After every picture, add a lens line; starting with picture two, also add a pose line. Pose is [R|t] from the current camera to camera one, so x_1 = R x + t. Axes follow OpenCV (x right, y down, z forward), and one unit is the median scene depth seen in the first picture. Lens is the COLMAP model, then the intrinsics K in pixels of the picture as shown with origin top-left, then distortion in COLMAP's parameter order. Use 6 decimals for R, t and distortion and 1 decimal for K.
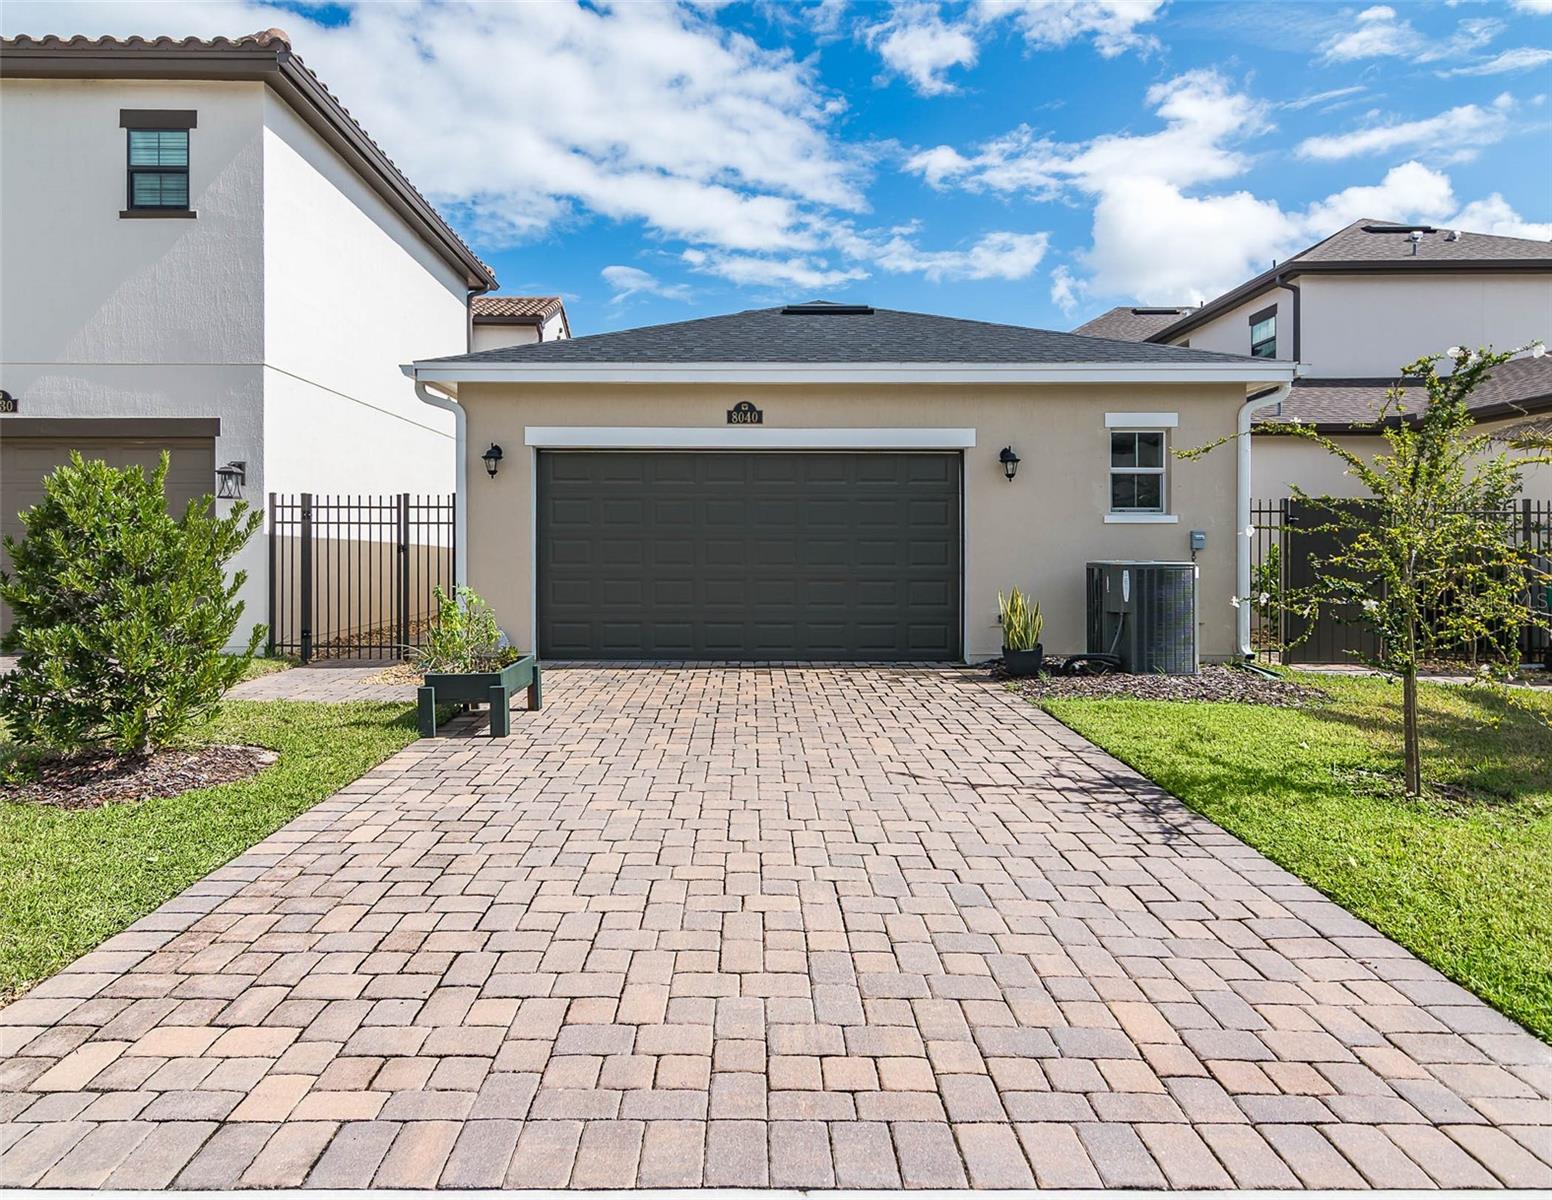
lens RADIAL K [[905.1, 0, 755.6], [0, 905.1, 532.5], [0, 0, 1]] dist [0.006494, -0.001815]
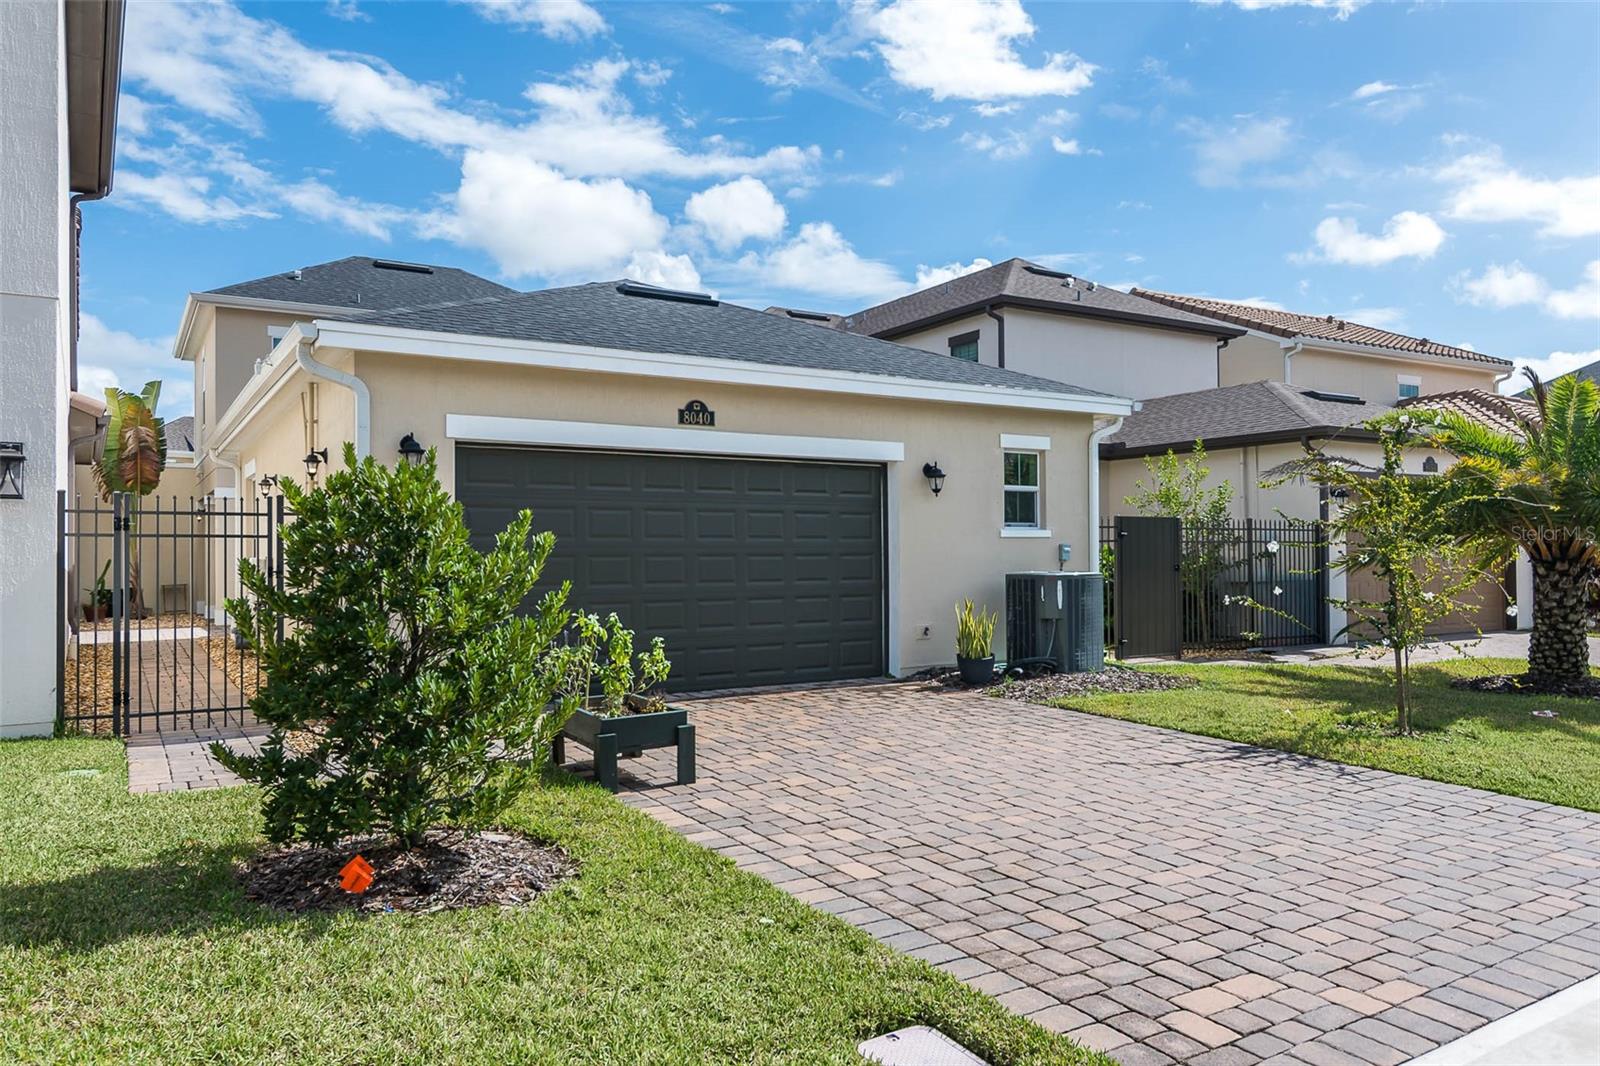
lens RADIAL K [[1096.7, 0, 800.0], [0, 1096.7, 532.4], [0, 0, 1]] dist [-0.004730, -0.003868]
pose [[0.850915, 0.003122, 0.525293, -0.493481], [0.002254, 0.999951, -0.009595, -0.003886], [-0.525298, 0.009348, 0.850867, 0.026750]]
